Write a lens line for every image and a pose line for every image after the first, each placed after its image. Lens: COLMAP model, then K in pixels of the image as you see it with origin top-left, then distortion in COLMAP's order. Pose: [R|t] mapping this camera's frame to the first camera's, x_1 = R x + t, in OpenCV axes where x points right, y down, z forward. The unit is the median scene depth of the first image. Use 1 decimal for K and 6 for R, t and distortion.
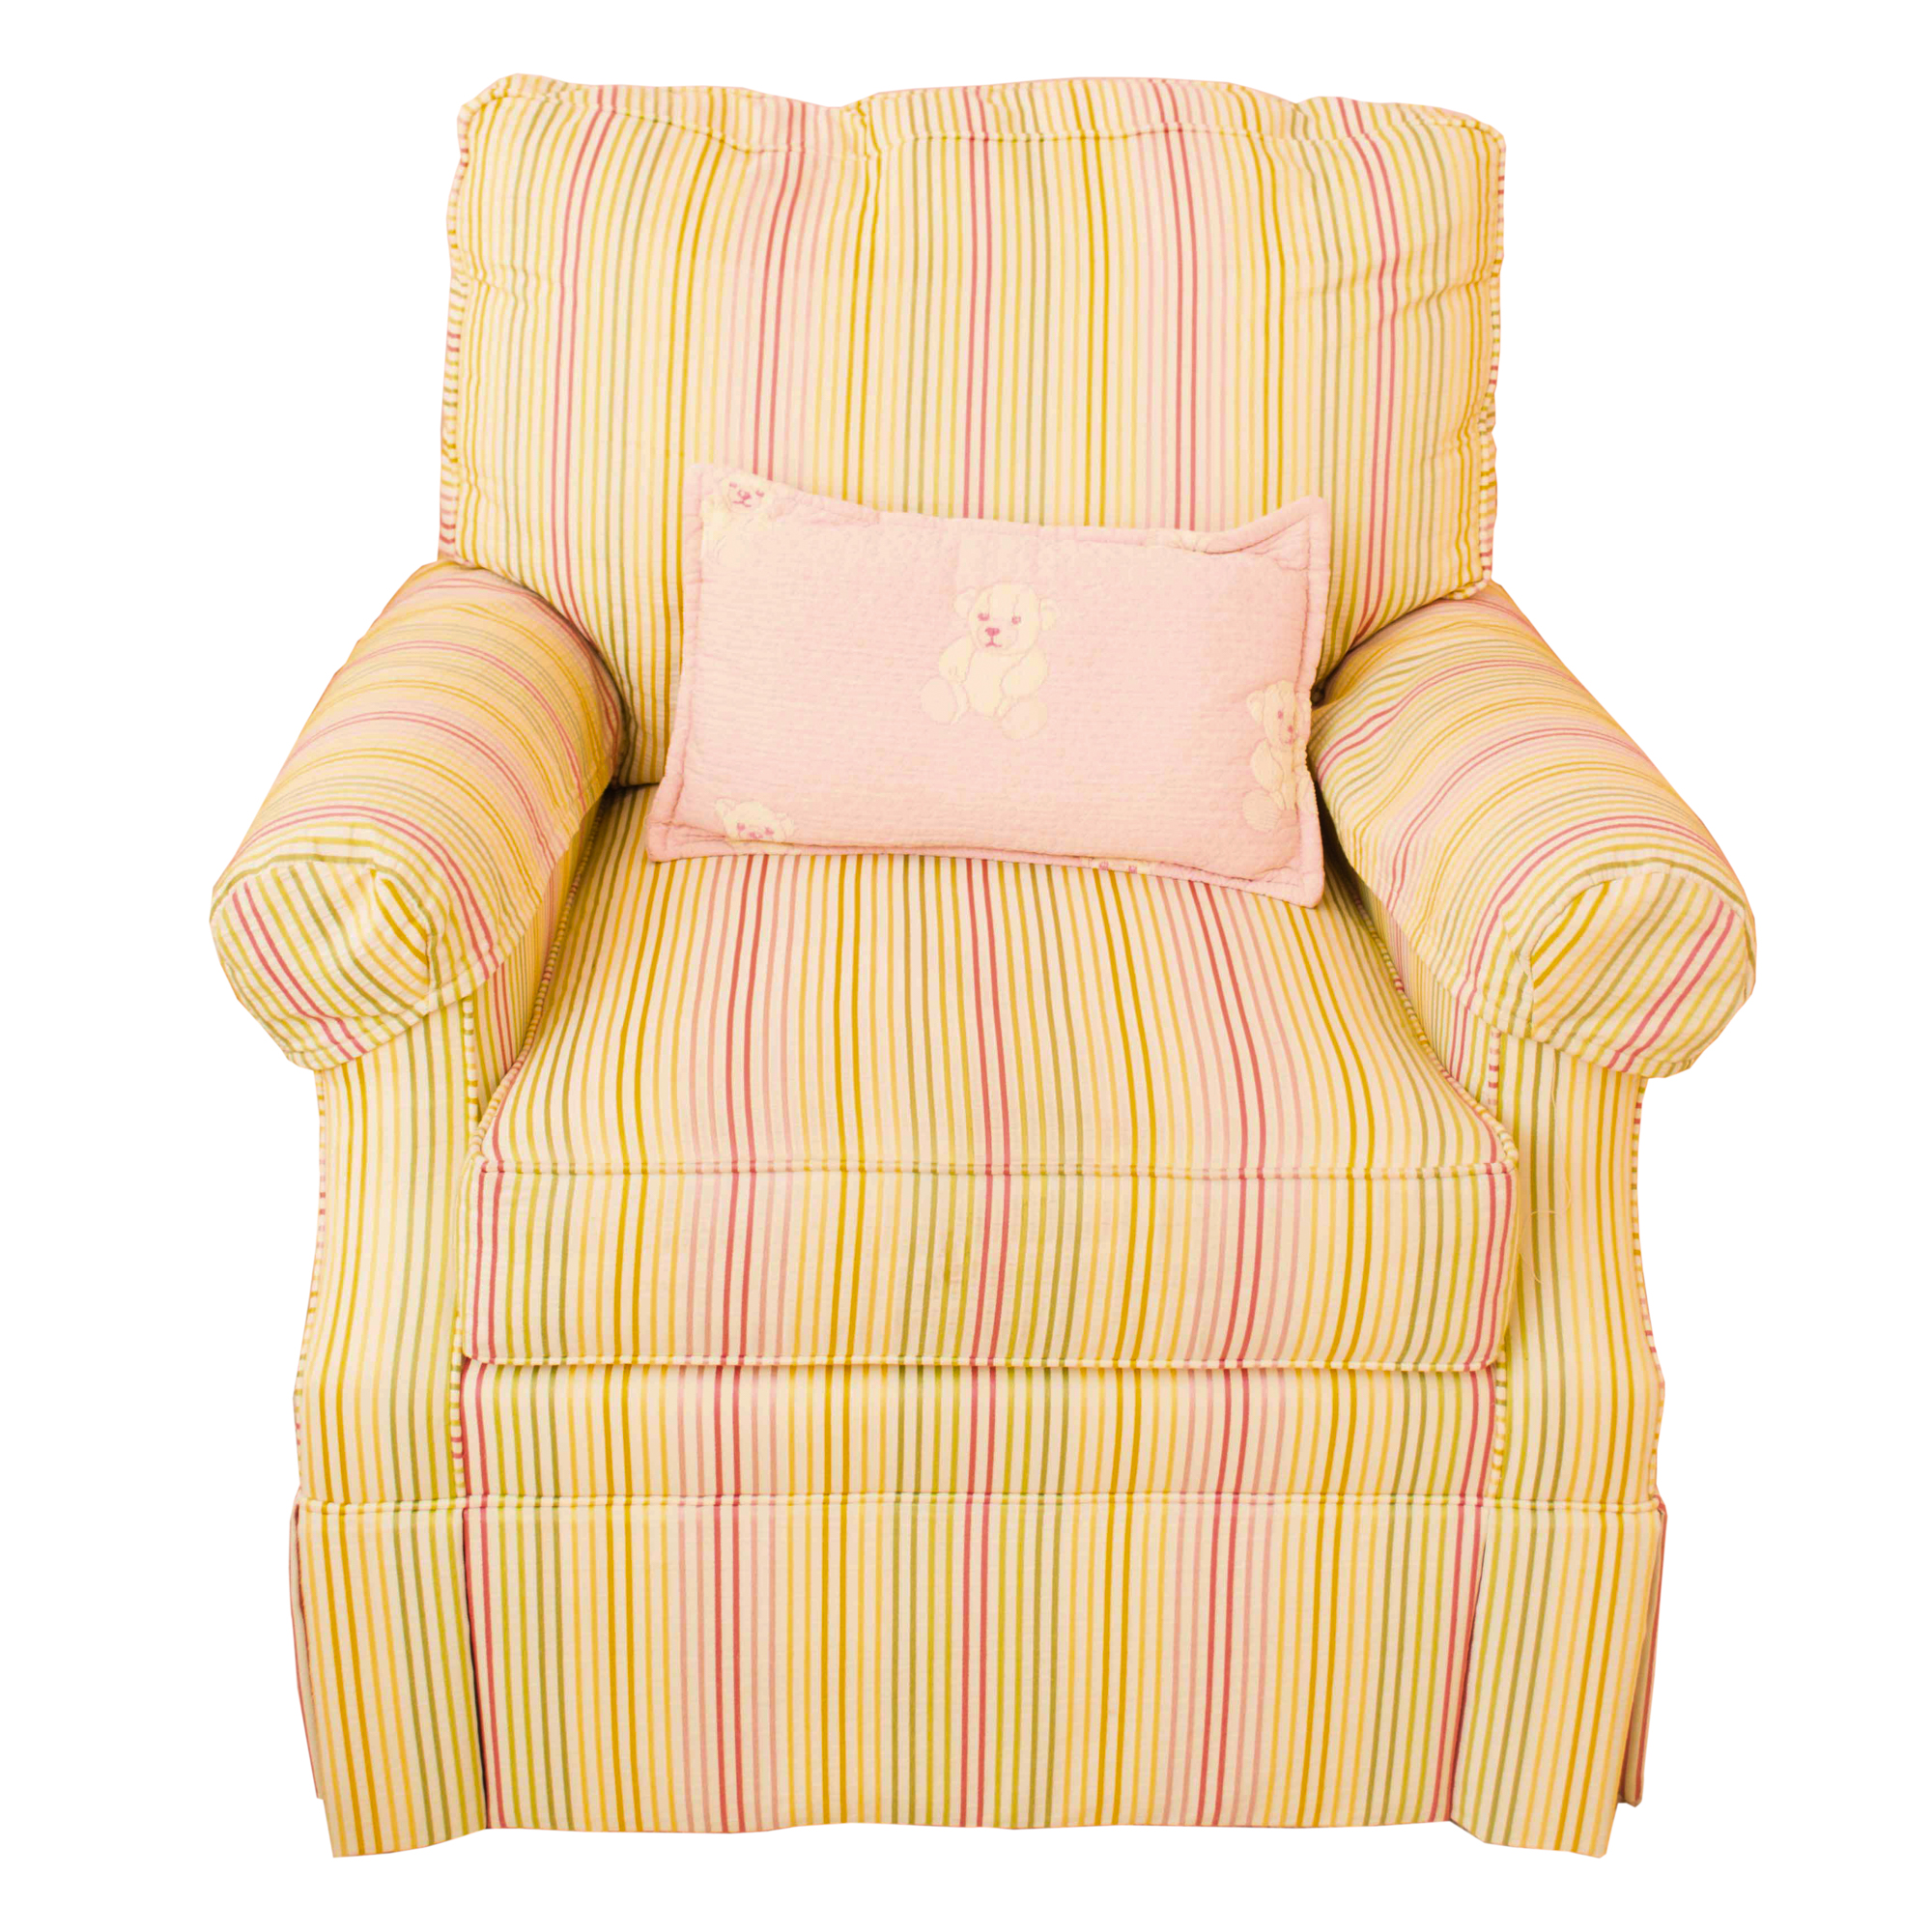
lens RADIAL K [[3102.2, 0, 963.7], [0, 3102.2, 634.5], [0, 0, 1]] dist [-0.029746, -0.061362]
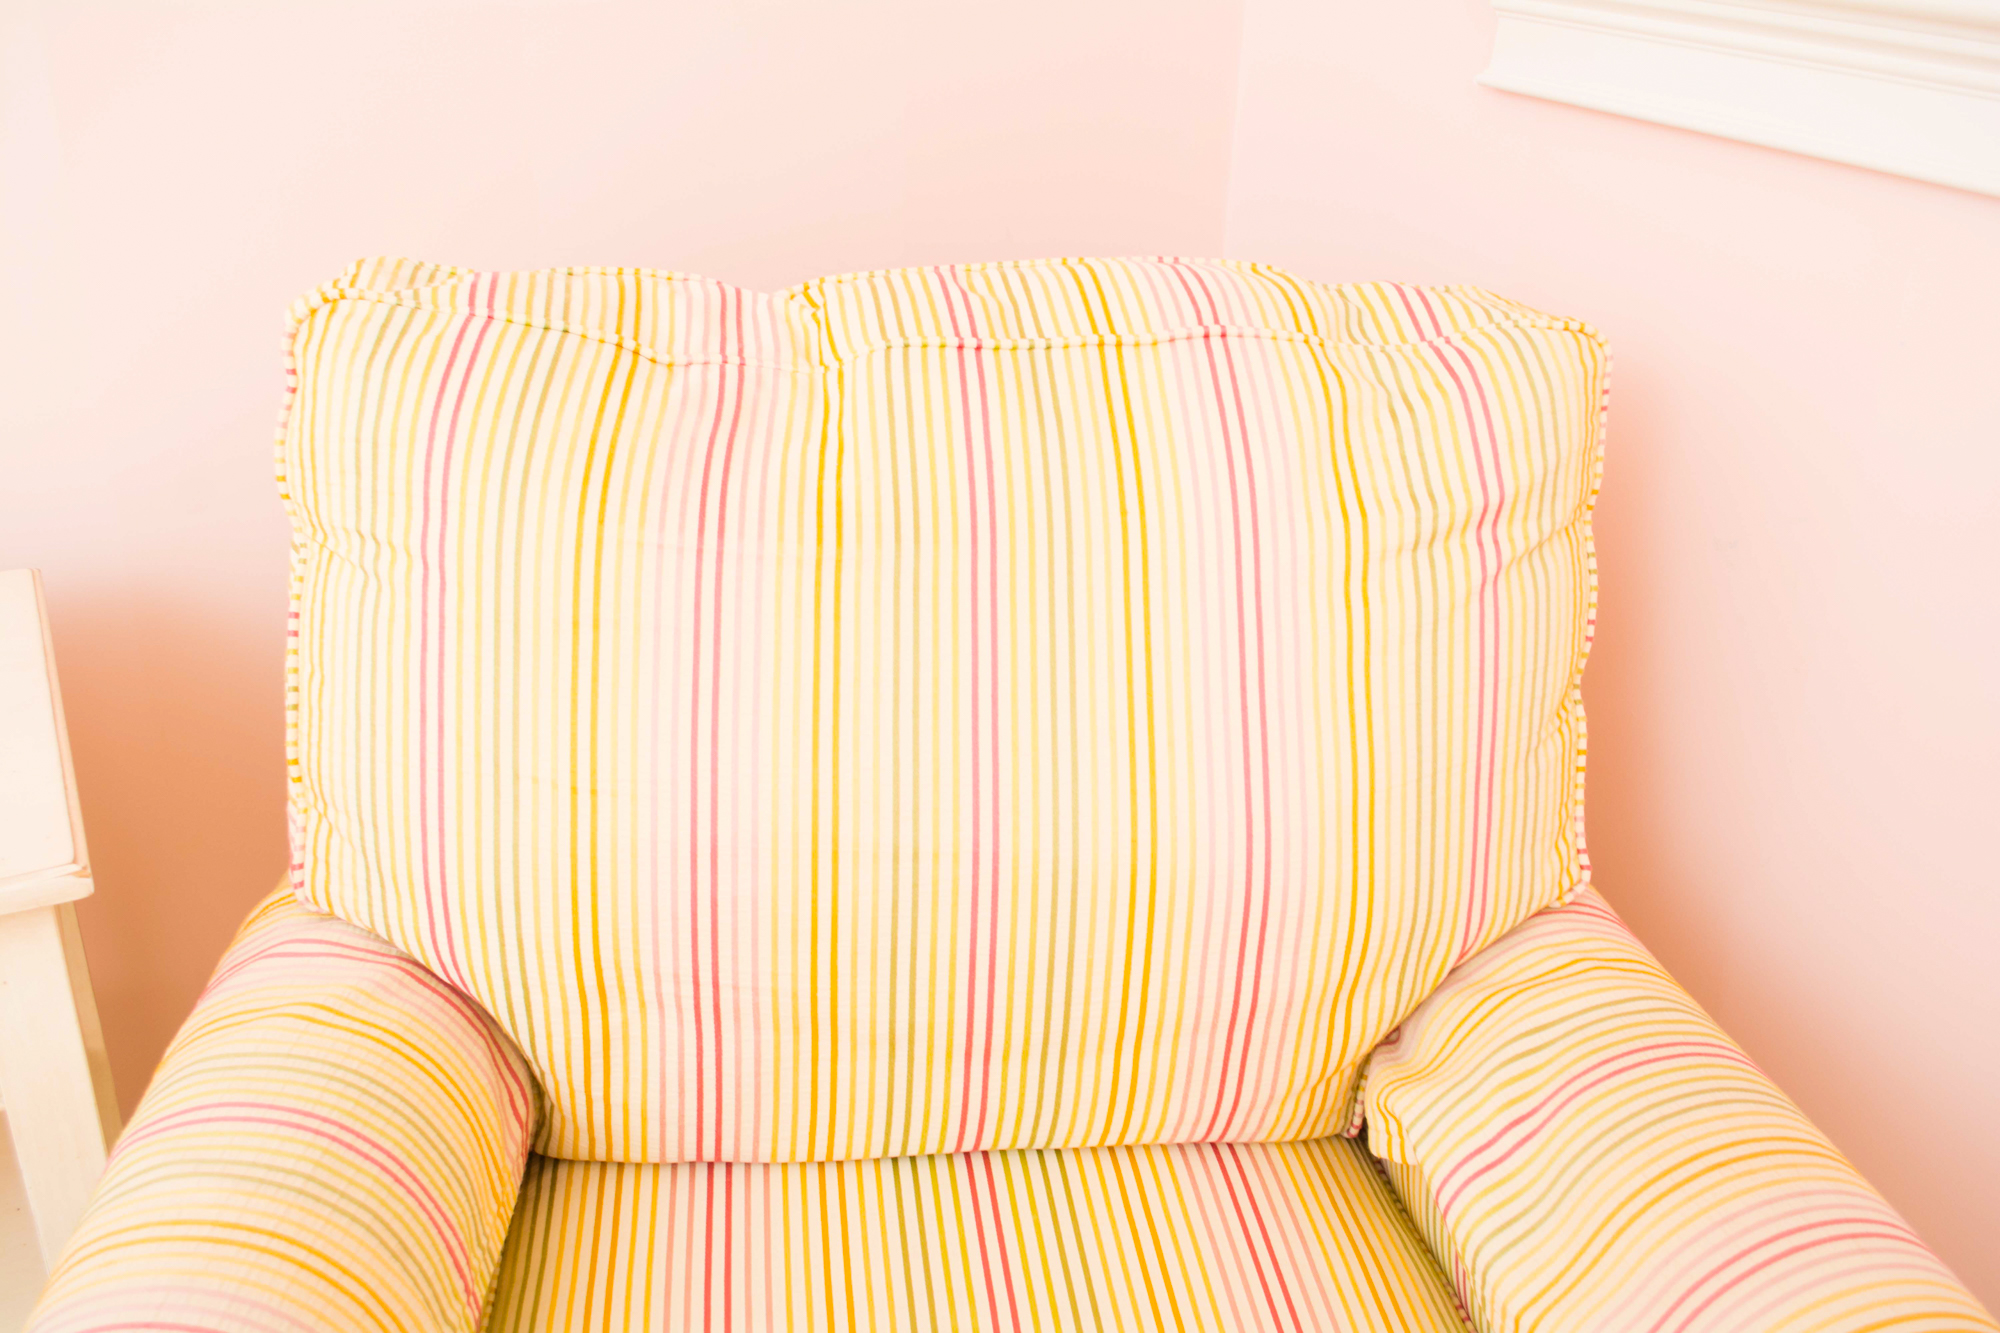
lens RADIAL K [[1847.1, 0, 1000.0], [0, 1847.1, 666.5], [0, 0, 1]] dist [-0.061364, 0.003391]
pose [[0.994465, -0.023431, 0.102418, -0.037839], [0.012877, 0.994648, 0.102517, -0.130868], [-0.104272, -0.100631, 0.989445, 0.546792]]
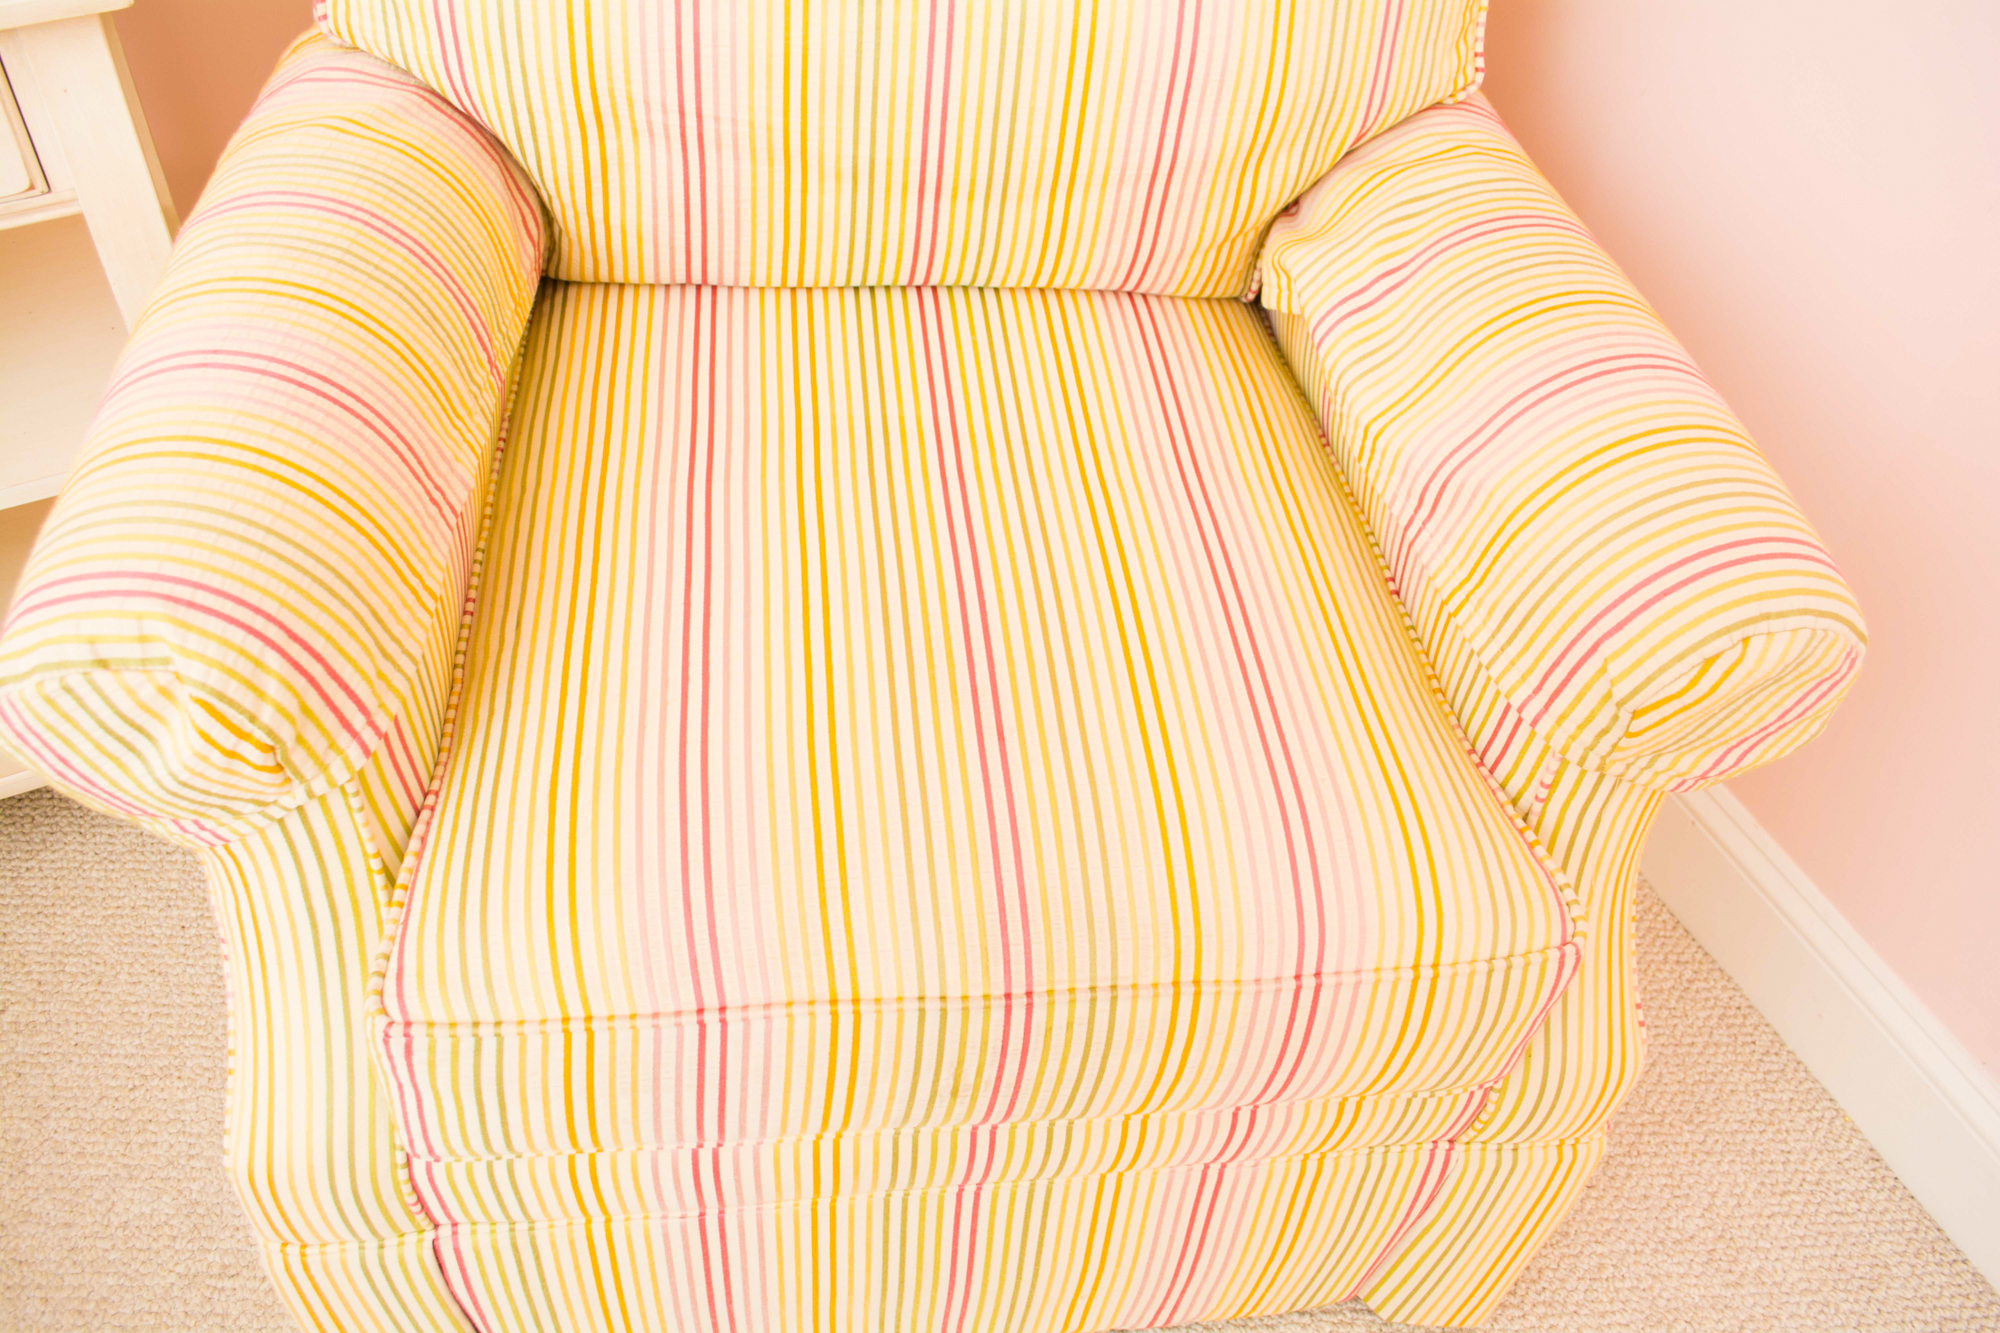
lens RADIAL K [[1574.6, 0, 1000.0], [0, 1574.6, 666.5], [0, 0, 1]] dist [-0.072047, -0.002166]
pose [[0.993306, -0.019817, 0.113803, -0.032185], [-0.038787, 0.870764, 0.490170, -0.089873], [-0.108810, -0.491302, 0.864166, 0.537250]]
